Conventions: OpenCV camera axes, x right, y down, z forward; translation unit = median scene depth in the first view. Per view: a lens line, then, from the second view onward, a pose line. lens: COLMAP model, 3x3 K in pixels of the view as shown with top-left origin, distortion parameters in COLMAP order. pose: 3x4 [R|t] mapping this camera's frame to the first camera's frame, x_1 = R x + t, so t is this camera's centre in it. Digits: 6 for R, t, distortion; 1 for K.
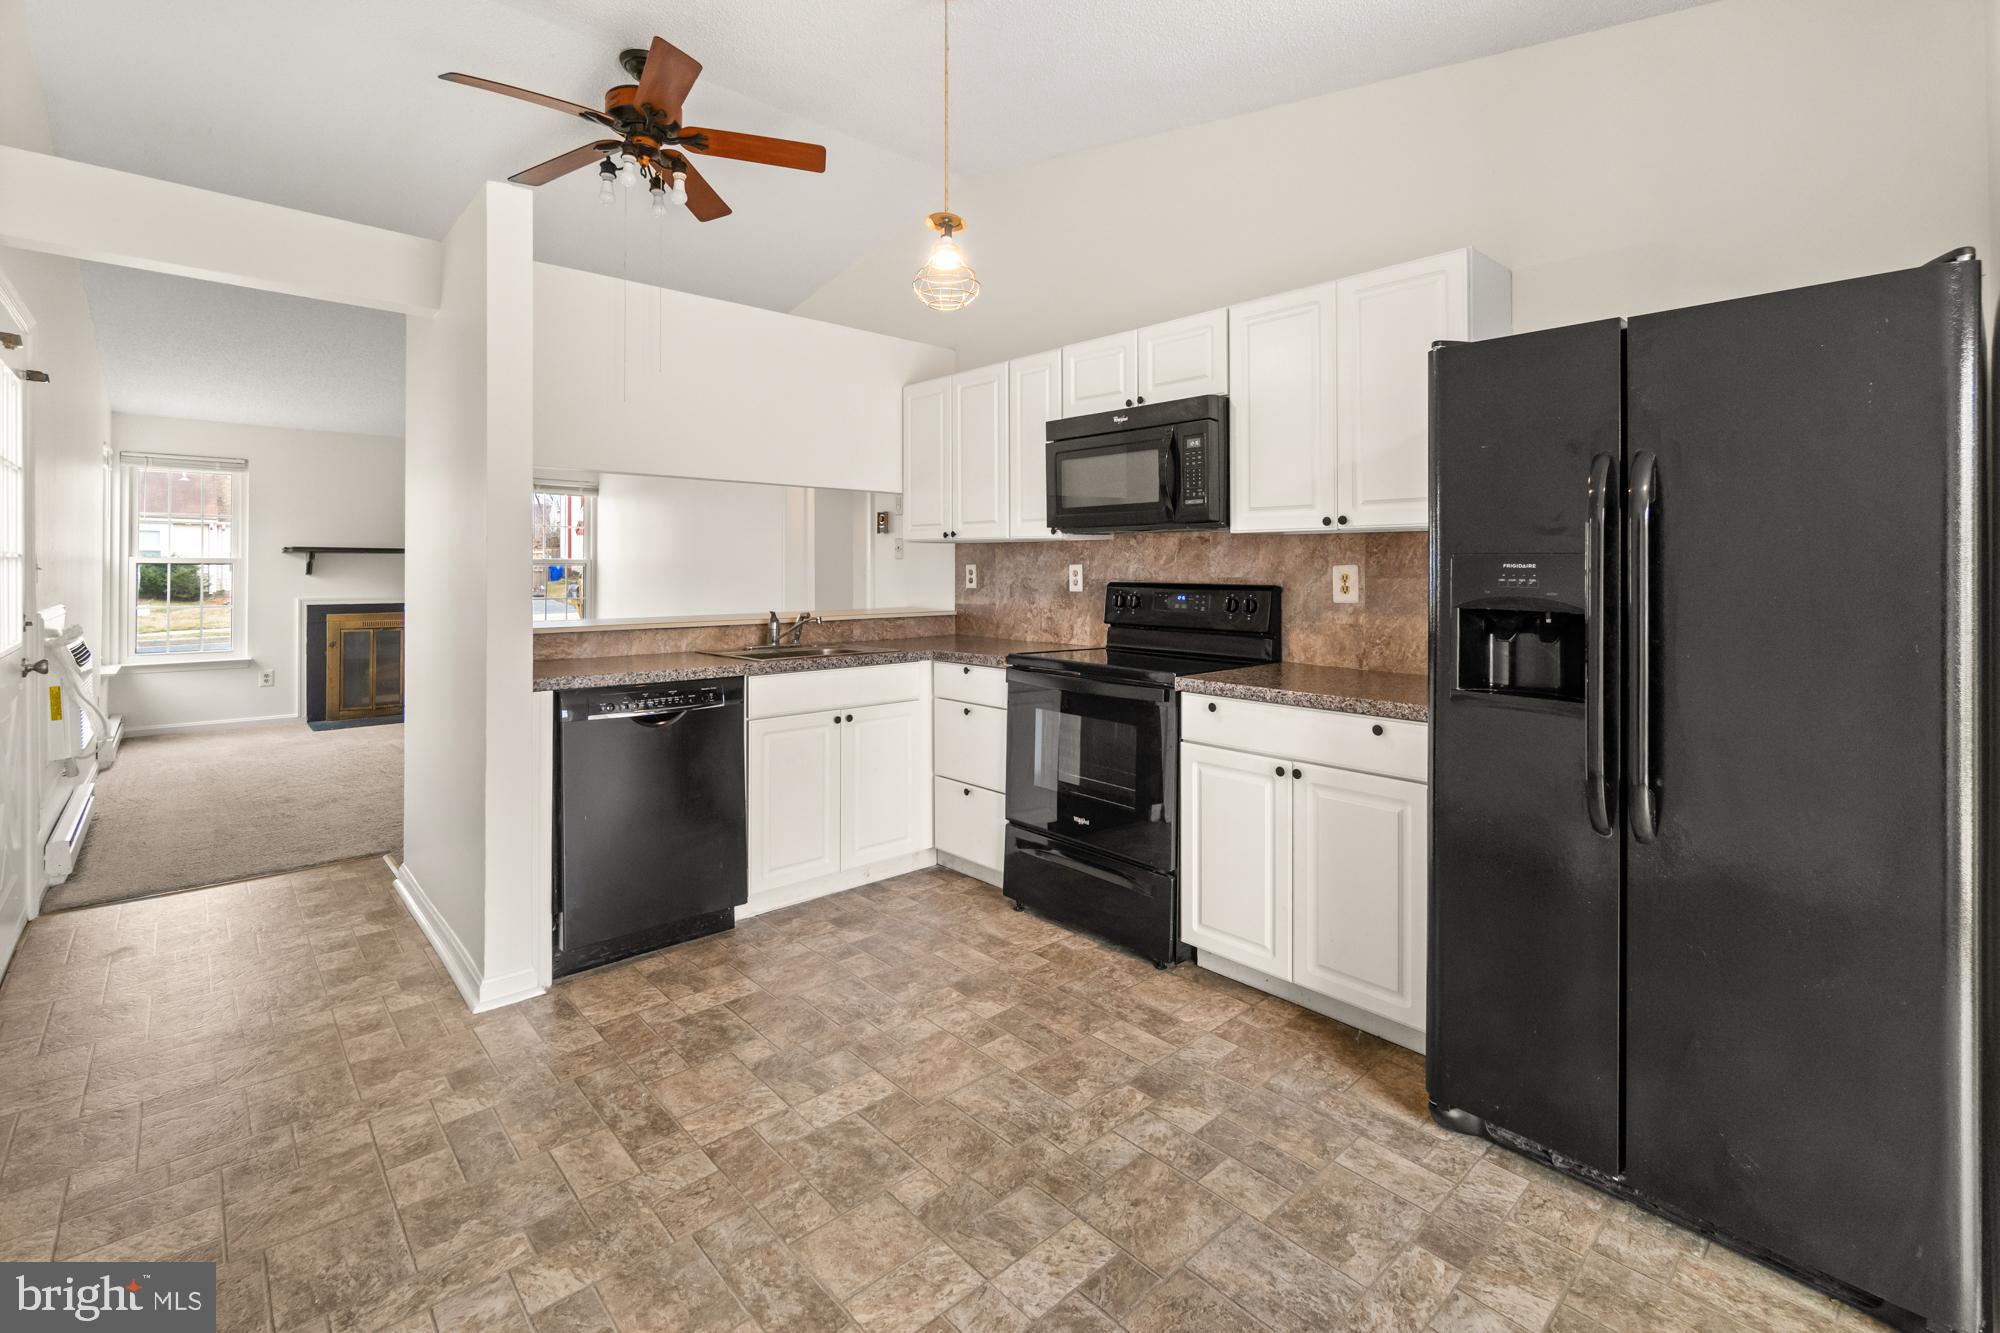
lens RADIAL K [[899.9, 0, 994.8], [0, 899.9, 564.9], [0, 0, 1]] dist [-0.009090, -0.000661]
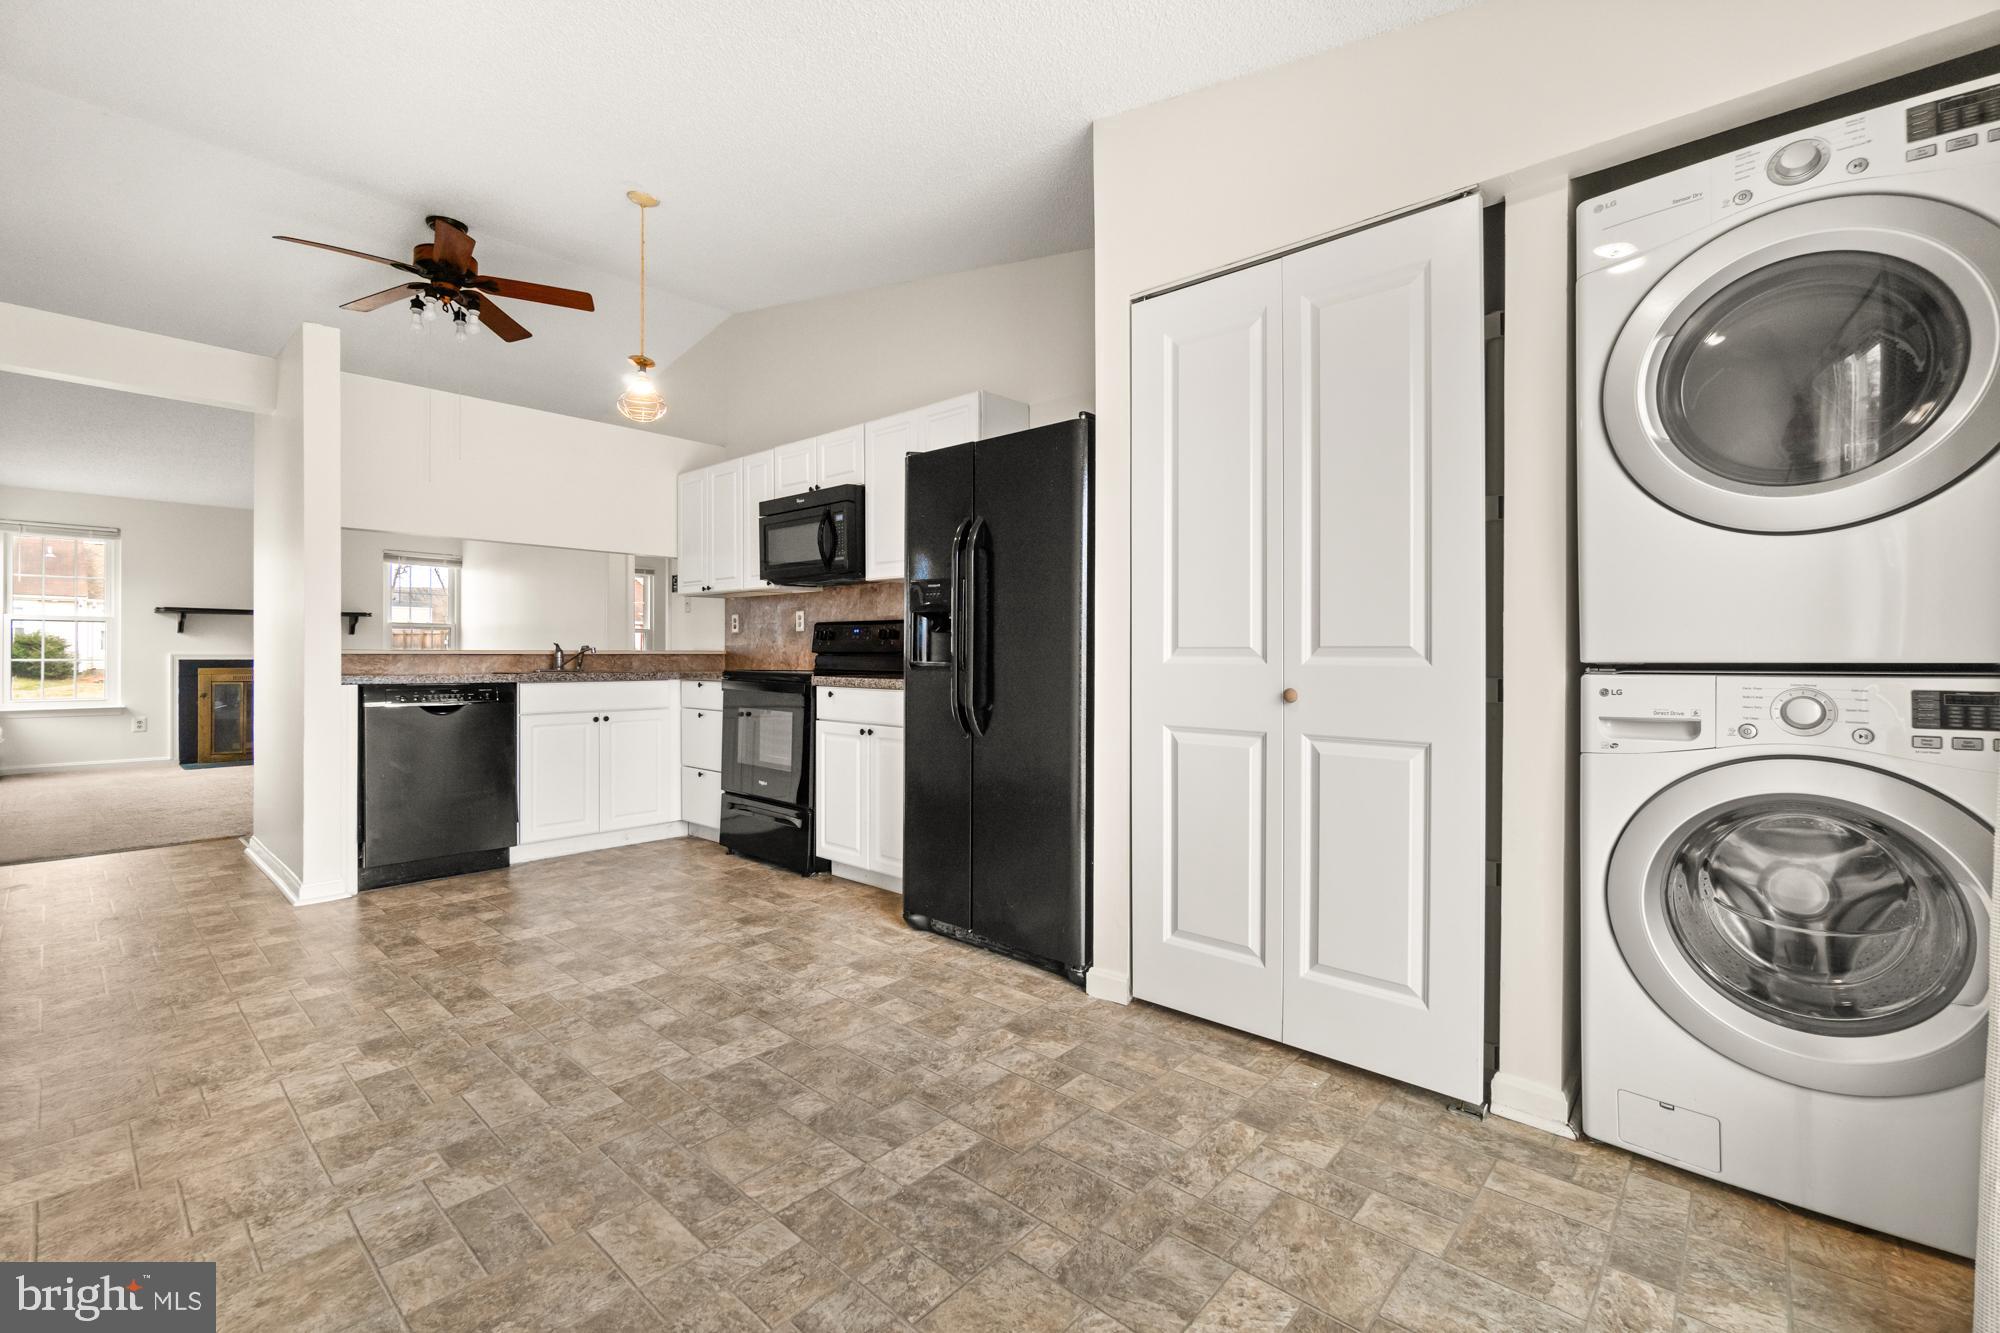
lens RADIAL K [[863.5, 0, 1003.6], [0, 863.5, 656.6], [0, 0, 1]] dist [-0.009756, -0.001213]
pose [[0.994401, 0.000126, 0.105670, 0.292964], [-0.000756, 0.999982, 0.005922, 0.068448], [-0.105668, -0.005969, 0.994384, -0.349098]]
